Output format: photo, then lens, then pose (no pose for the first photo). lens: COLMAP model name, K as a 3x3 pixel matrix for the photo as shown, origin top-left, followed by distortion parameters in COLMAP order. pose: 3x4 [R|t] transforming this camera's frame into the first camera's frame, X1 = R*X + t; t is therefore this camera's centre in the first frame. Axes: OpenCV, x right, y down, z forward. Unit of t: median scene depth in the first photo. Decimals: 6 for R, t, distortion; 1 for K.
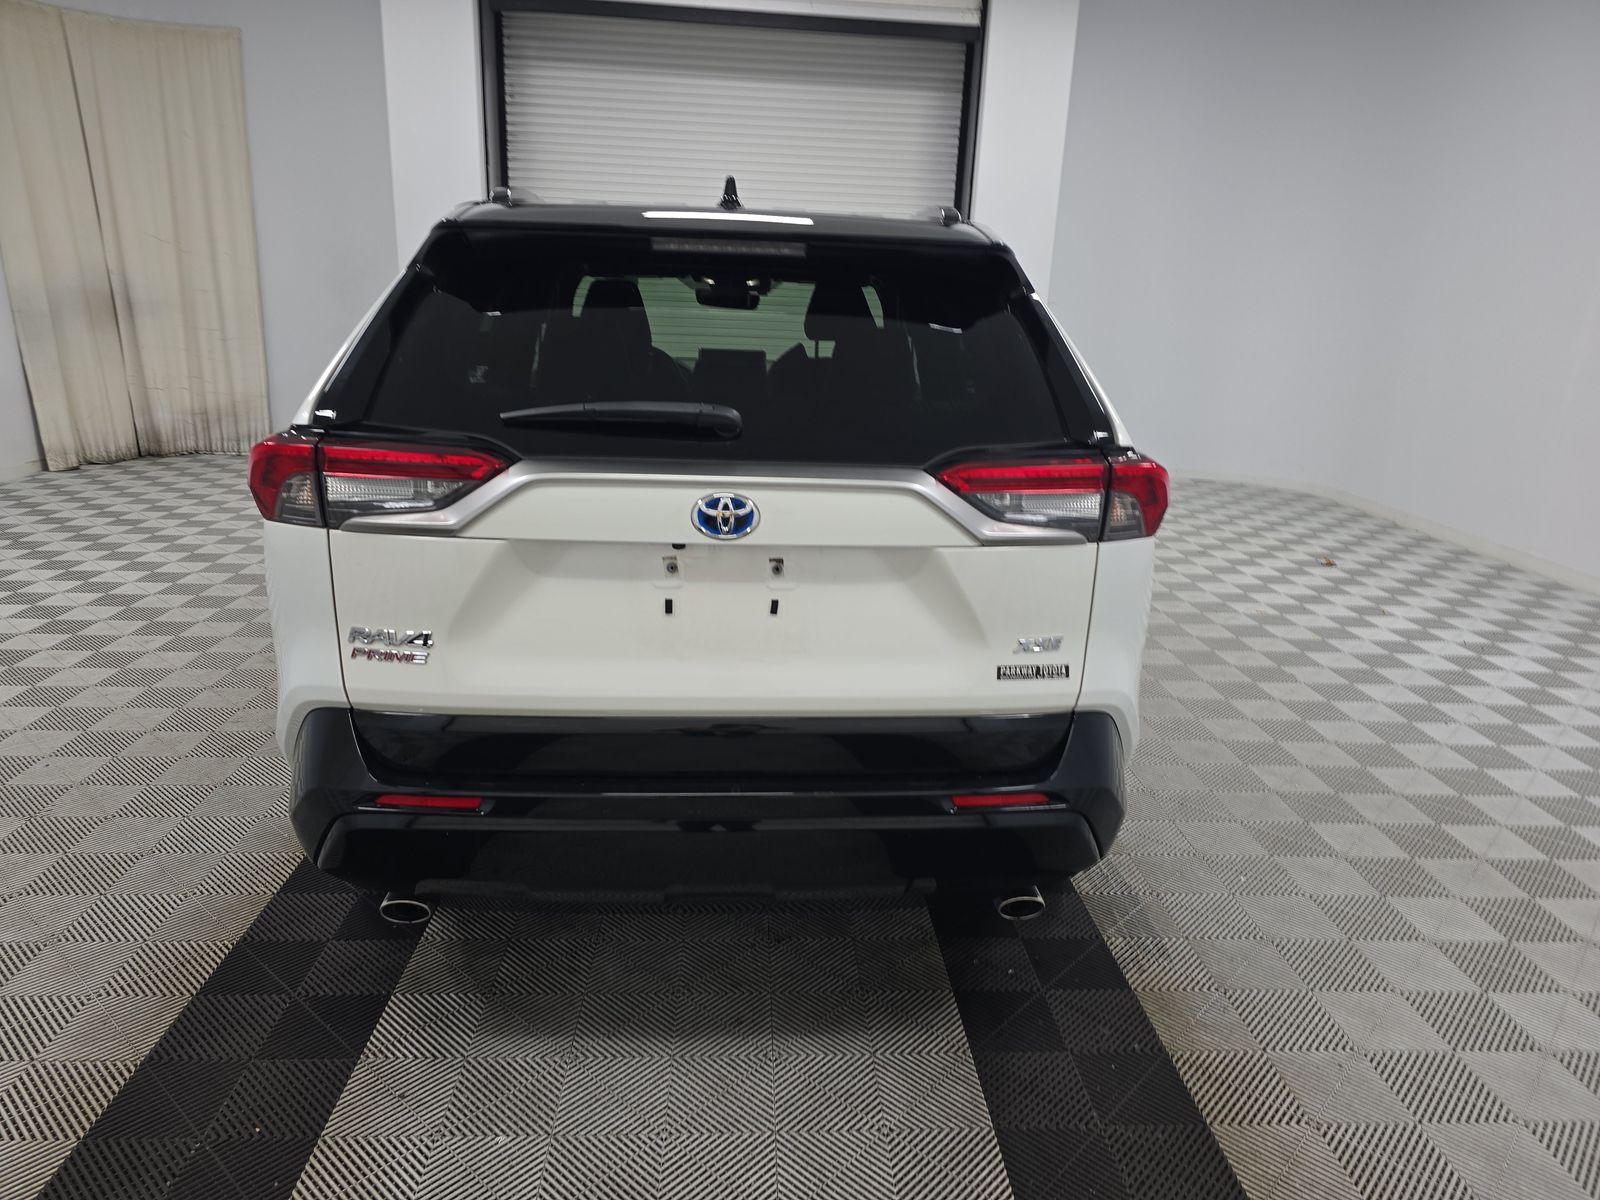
lens RADIAL K [[1084.4, 0, 800.5], [0, 1084.4, 596.3], [0, 0, 1]] dist [0.042048, 0.001723]
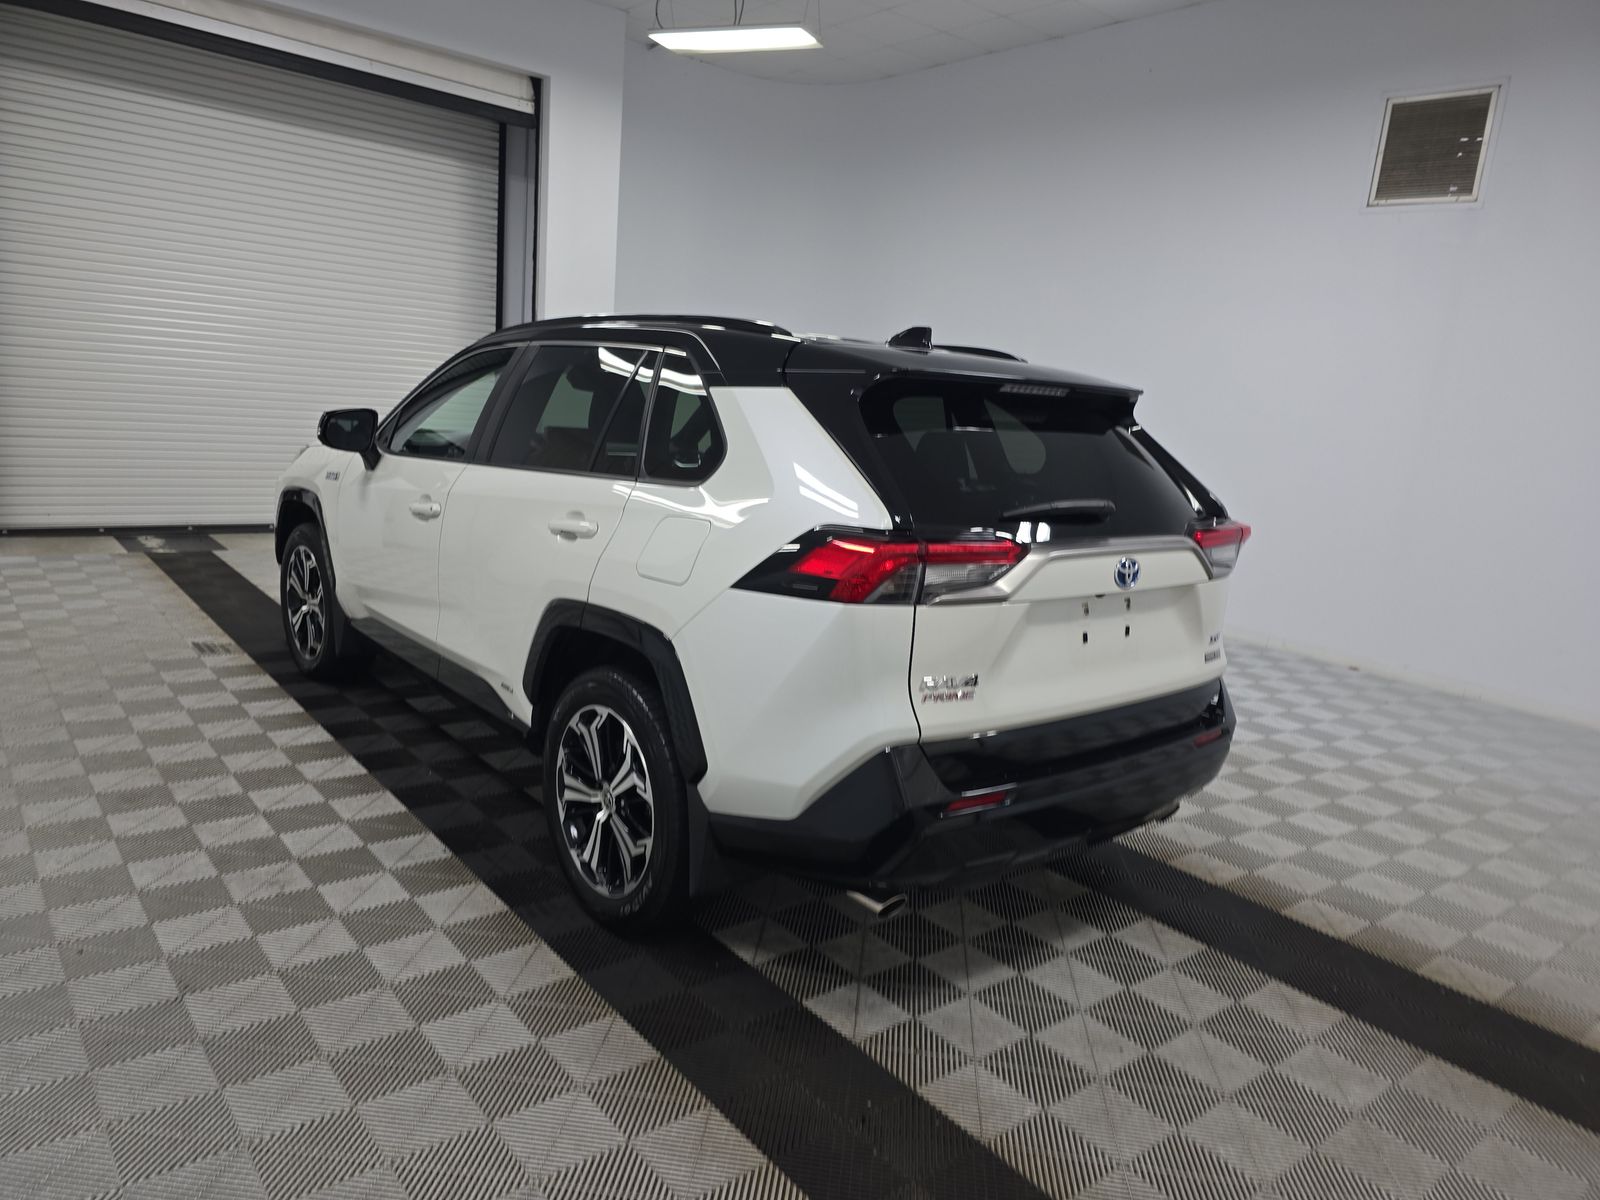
lens RADIAL K [[1084.4, 0, 798.6], [0, 1084.4, 604.9], [0, 0, 1]] dist [0.042048, 0.001723]
pose [[0.811793, -0.090274, 0.576926, -1.271575], [0.108950, 0.994045, 0.002238, -0.079719], [-0.573692, 0.061039, 0.816794, 0.028193]]
